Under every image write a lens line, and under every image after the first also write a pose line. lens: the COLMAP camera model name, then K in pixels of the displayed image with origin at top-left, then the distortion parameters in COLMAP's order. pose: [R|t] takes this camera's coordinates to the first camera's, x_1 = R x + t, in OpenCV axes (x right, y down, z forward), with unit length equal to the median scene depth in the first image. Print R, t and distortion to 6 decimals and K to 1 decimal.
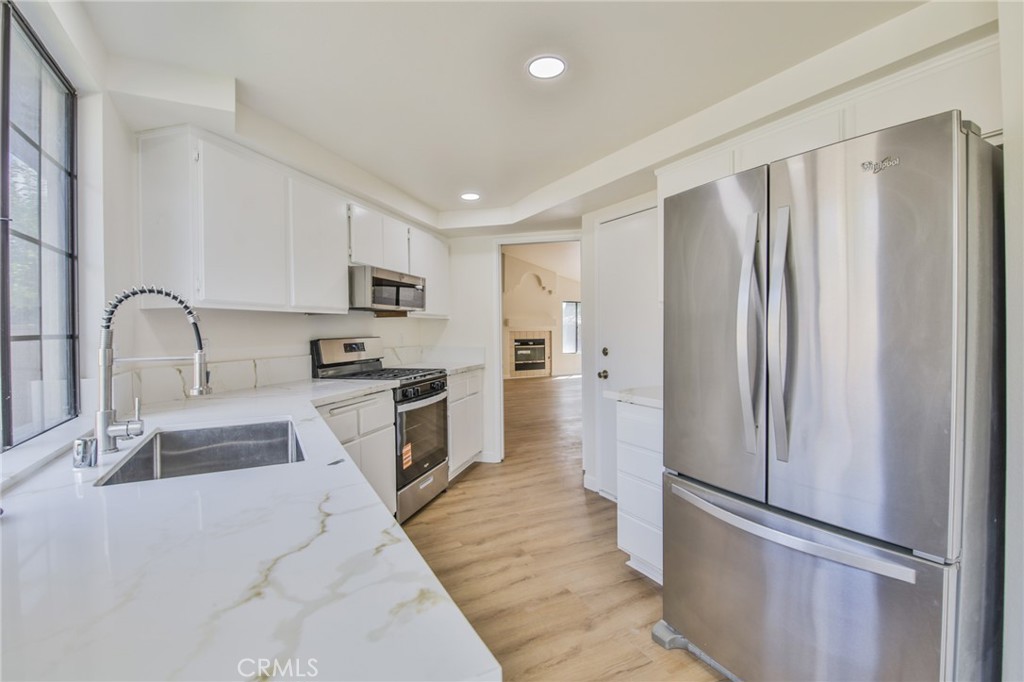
lens RADIAL K [[467.7, 0, 513.5], [0, 467.7, 335.1], [0, 0, 1]] dist [-0.003550, -0.009642]
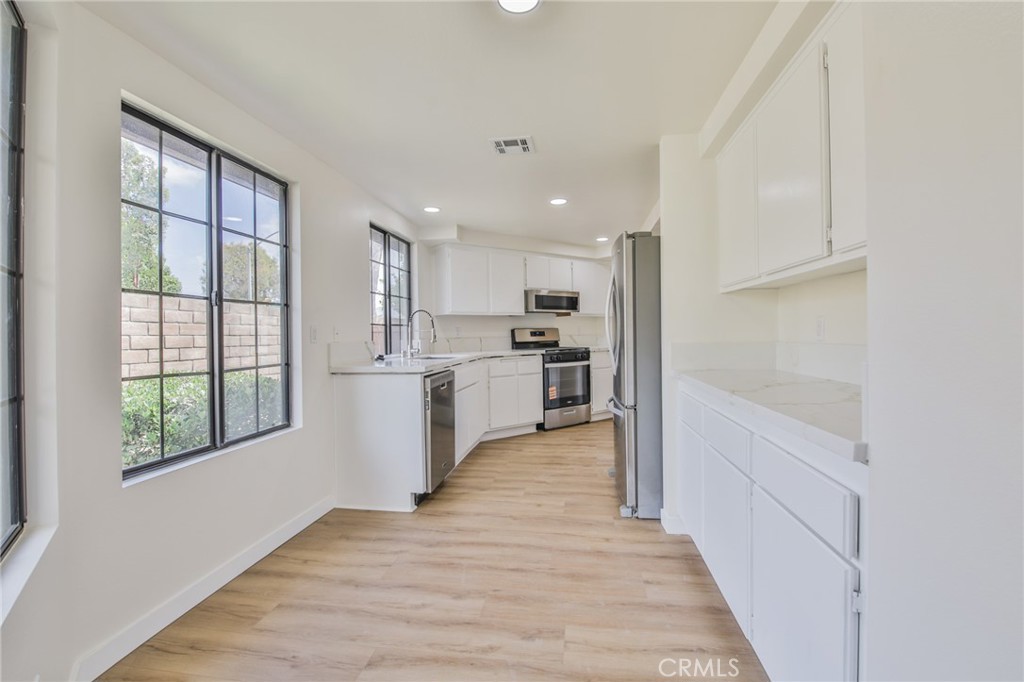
lens RADIAL K [[467.7, 0, 513.5], [0, 467.7, 335.1], [0, 0, 1]] dist [-0.003550, -0.009642]
pose [[0.797951, 0.000456, -0.602722, 0.753458], [0.000432, 0.999999, 0.001328, 0.033381], [0.602722, -0.001320, 0.797950, -0.545326]]
